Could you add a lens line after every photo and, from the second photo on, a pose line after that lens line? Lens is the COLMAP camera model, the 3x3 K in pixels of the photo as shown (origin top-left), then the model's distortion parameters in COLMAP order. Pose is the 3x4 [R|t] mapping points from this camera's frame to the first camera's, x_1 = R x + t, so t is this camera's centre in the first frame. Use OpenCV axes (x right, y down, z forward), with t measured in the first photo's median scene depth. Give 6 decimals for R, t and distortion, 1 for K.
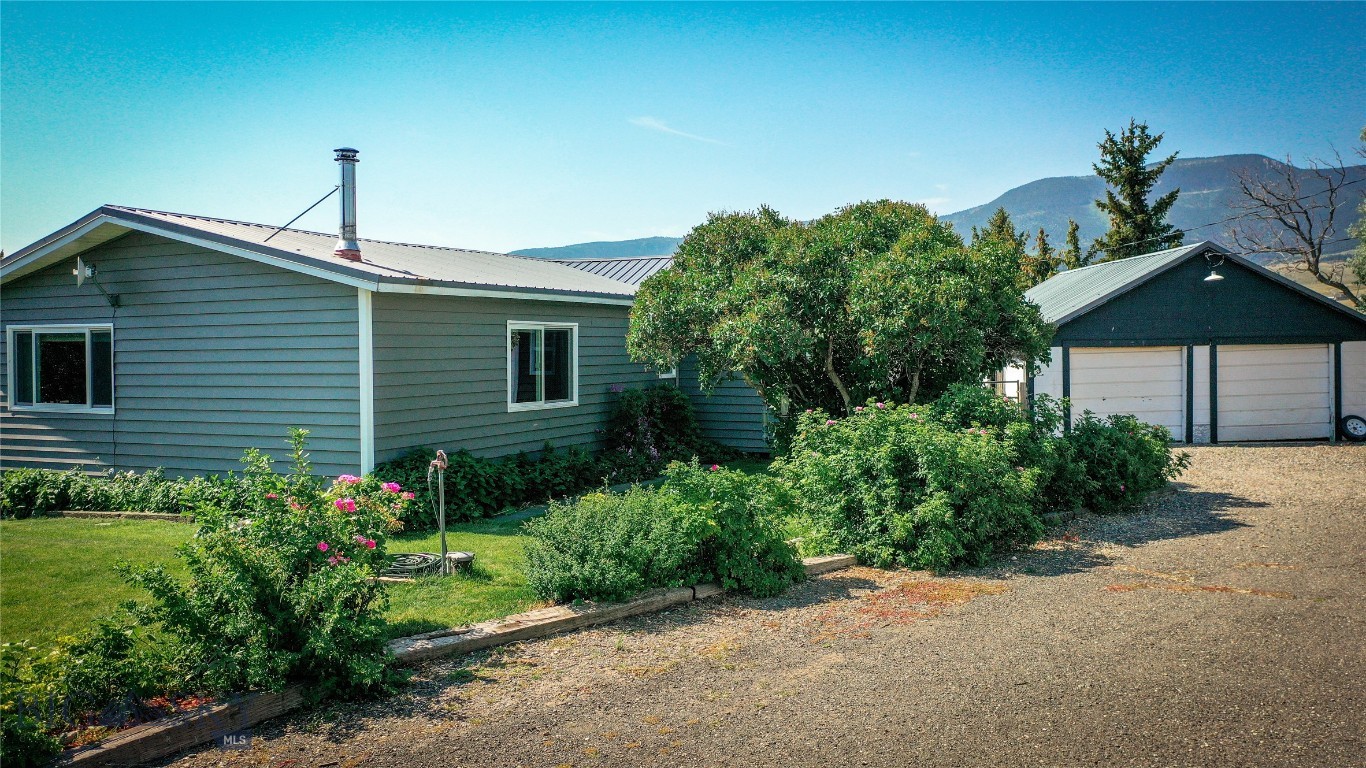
lens RADIAL K [[1089.2, 0, 678.2], [0, 1089.2, 385.0], [0, 0, 1]] dist [0.010742, 0.011363]
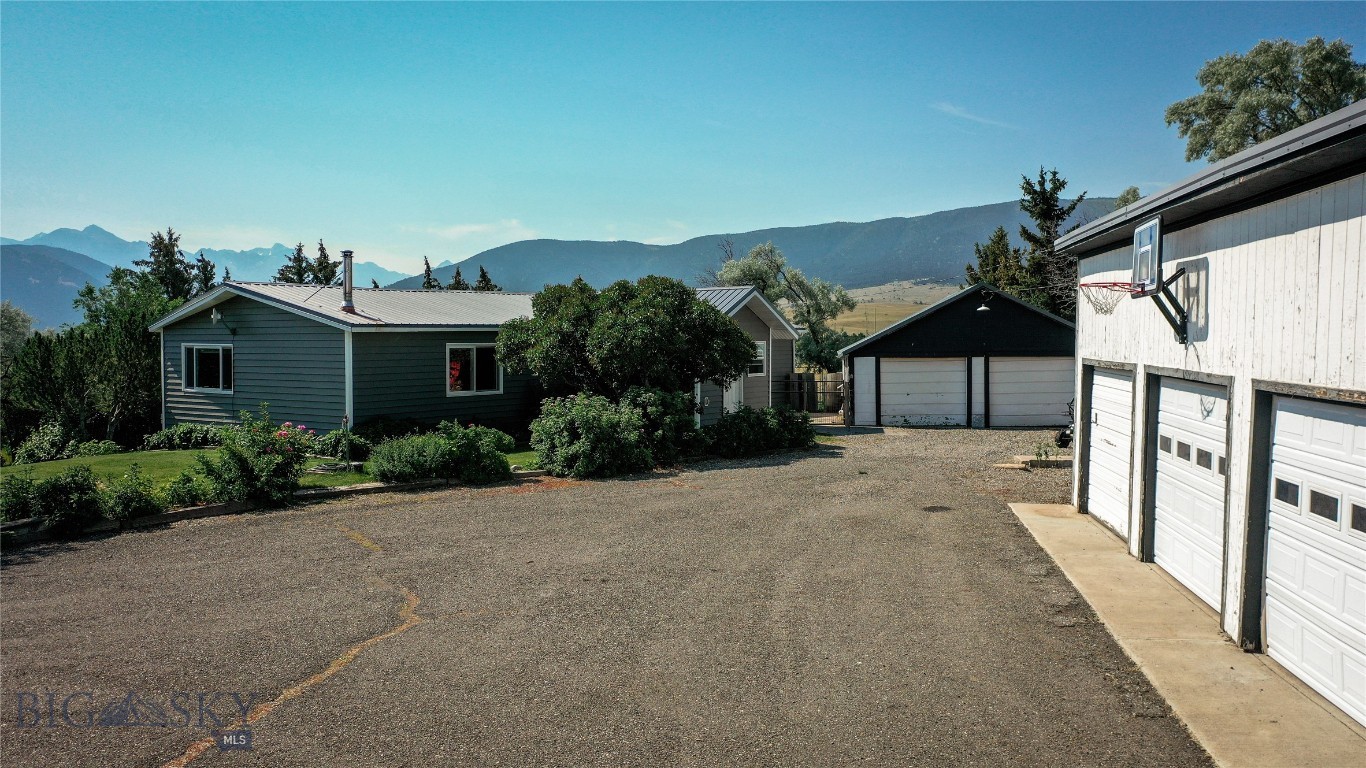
lens RADIAL K [[1089.2, 0, 678.2], [0, 1089.2, 385.0], [0, 0, 1]] dist [0.010742, 0.011363]
pose [[0.986224, 0.014604, -0.164769, 0.501099], [-0.012443, 0.999823, 0.014134, -0.023112], [0.164946, -0.011889, 0.986231, -0.650067]]
